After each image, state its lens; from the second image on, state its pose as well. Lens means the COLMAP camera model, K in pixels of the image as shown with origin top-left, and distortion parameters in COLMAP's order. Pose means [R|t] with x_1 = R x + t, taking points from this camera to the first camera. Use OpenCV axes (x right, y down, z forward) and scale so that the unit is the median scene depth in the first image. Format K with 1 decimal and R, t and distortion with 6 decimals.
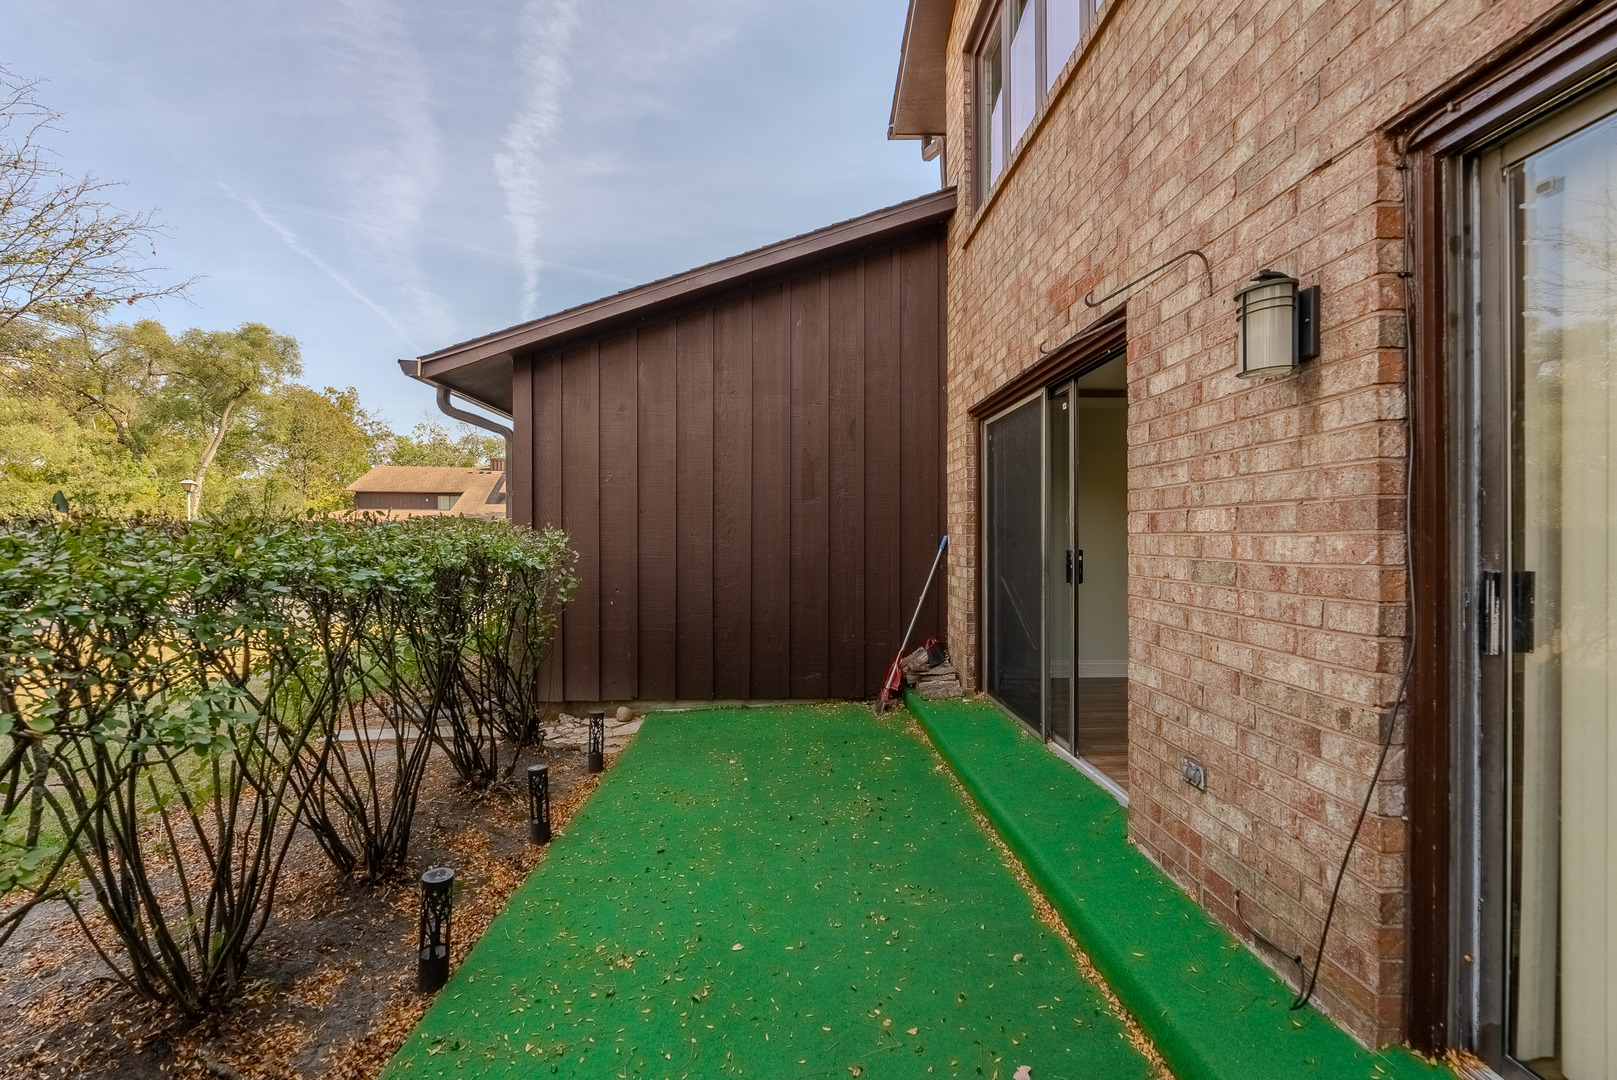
lens RADIAL K [[715.5, 0, 806.8], [0, 715.5, 536.9], [0, 0, 1]] dist [-0.004915, -0.000194]
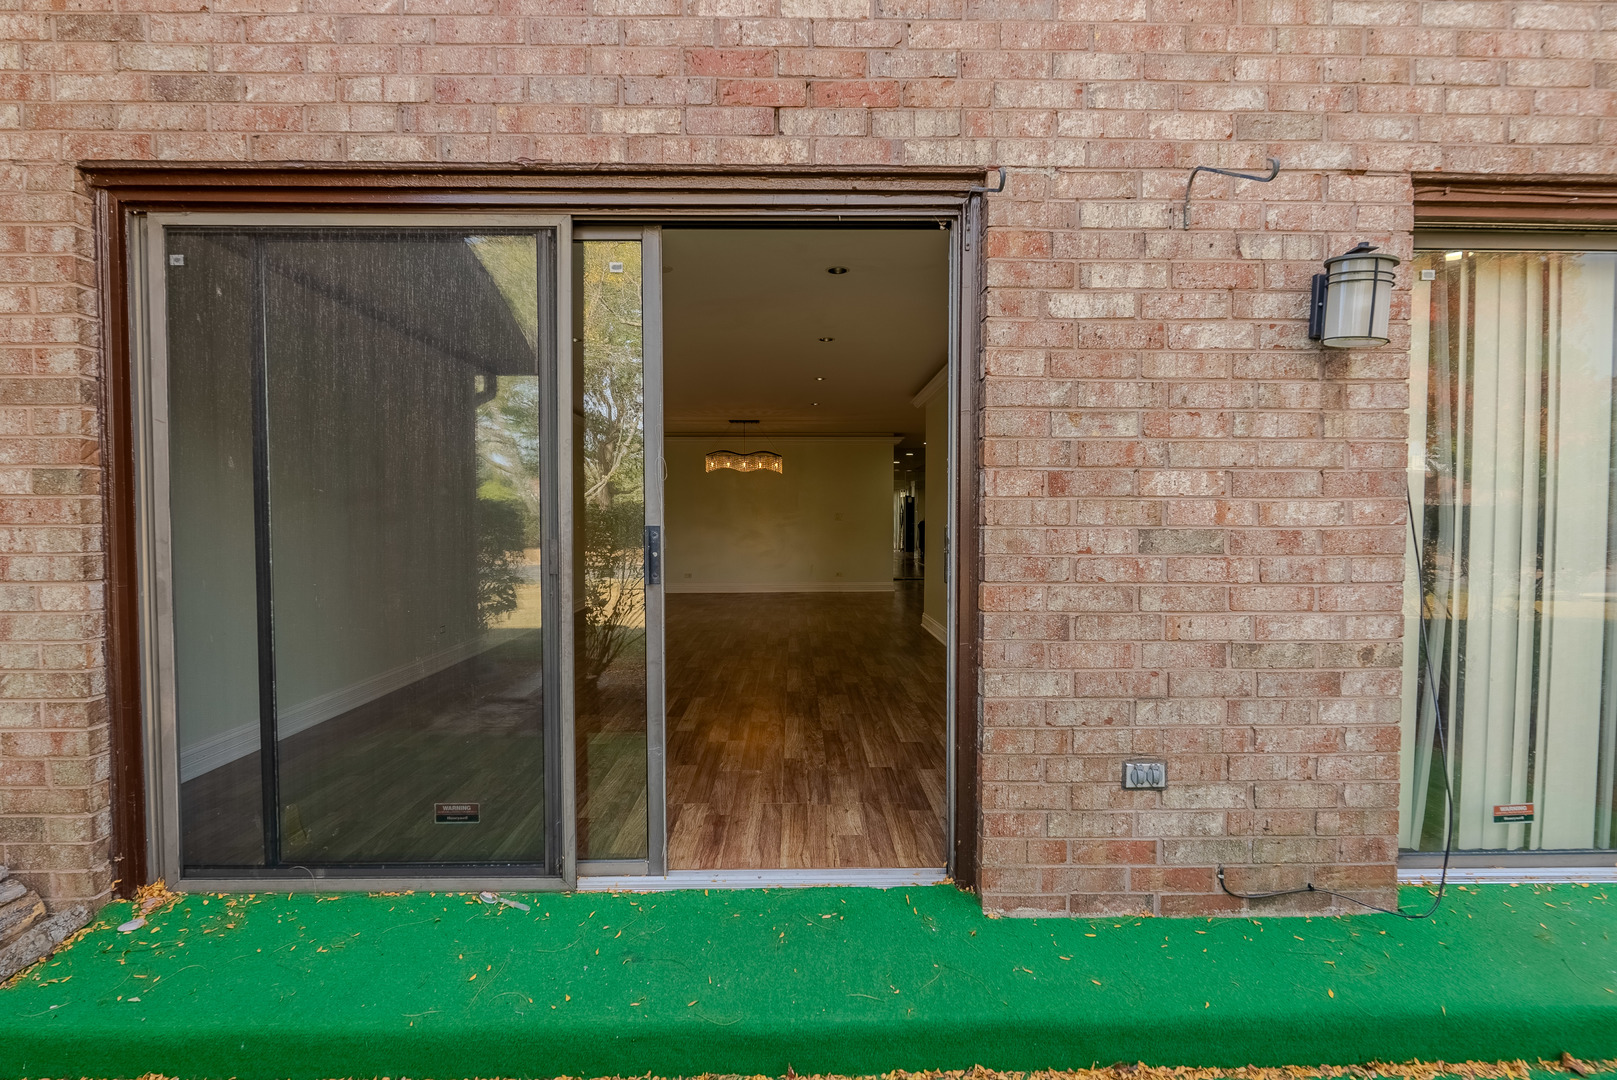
lens RADIAL K [[715.5, 0, 807.5], [0, 715.5, 533.5], [0, 0, 1]] dist [-0.004915, -0.000194]
pose [[0.021068, -0.026837, 0.999418, -0.389052], [-0.000882, 0.999639, 0.026861, 0.018215], [-0.999778, -0.001447, 0.021037, 1.660610]]
